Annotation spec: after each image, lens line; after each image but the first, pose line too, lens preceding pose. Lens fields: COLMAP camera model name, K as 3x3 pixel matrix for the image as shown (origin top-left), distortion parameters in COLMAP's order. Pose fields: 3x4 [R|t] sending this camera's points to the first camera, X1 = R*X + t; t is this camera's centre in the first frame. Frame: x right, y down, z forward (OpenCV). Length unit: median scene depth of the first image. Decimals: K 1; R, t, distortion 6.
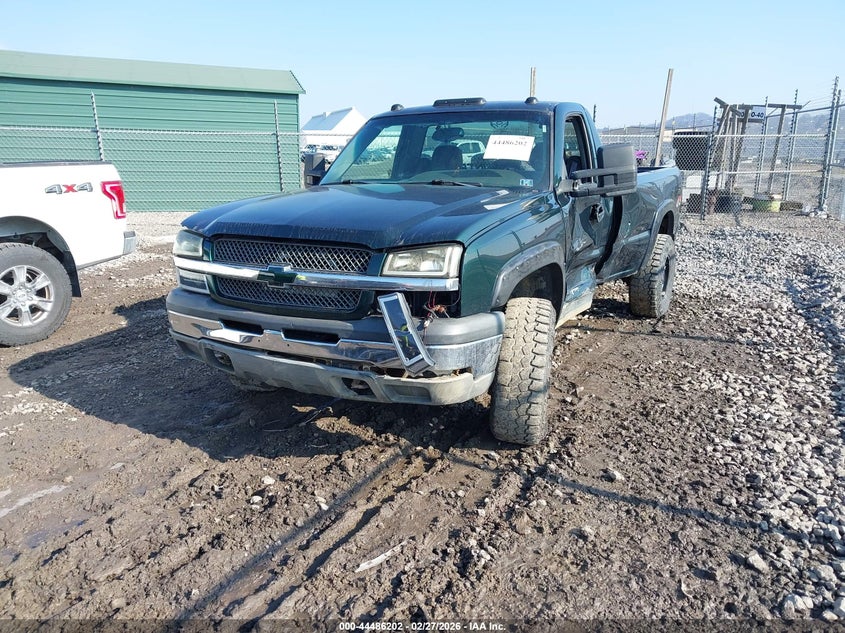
lens RADIAL K [[658.0, 0, 422.7], [0, 658.0, 317.6], [0, 0, 1]] dist [0.006784, -0.004174]
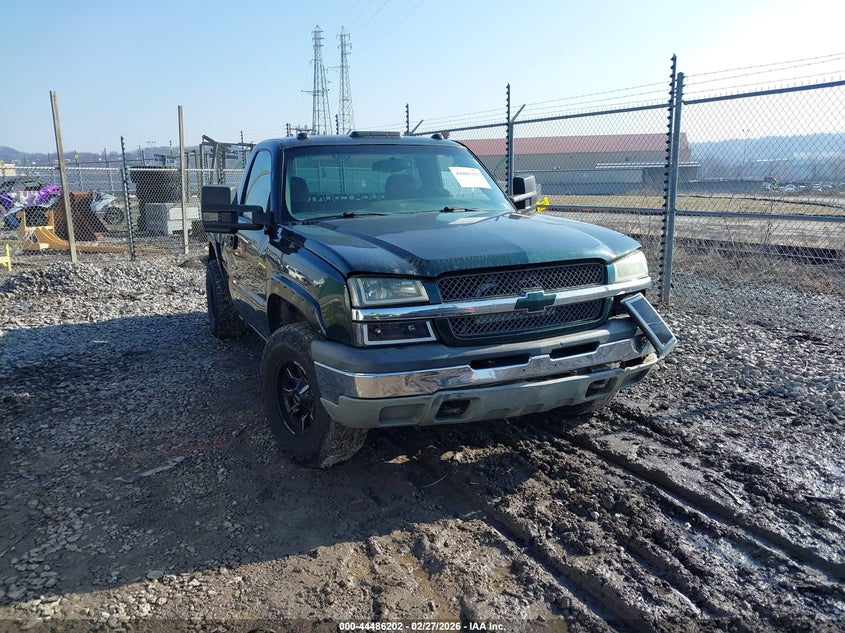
lens RADIAL K [[658.0, 0, 422.2], [0, 658.0, 314.5], [0, 0, 1]] dist [0.006784, -0.004174]
pose [[0.621892, -0.164574, 0.765615, -0.726335], [0.206041, 0.977608, 0.042781, -0.080458], [-0.755511, 0.131143, 0.641876, 0.314756]]
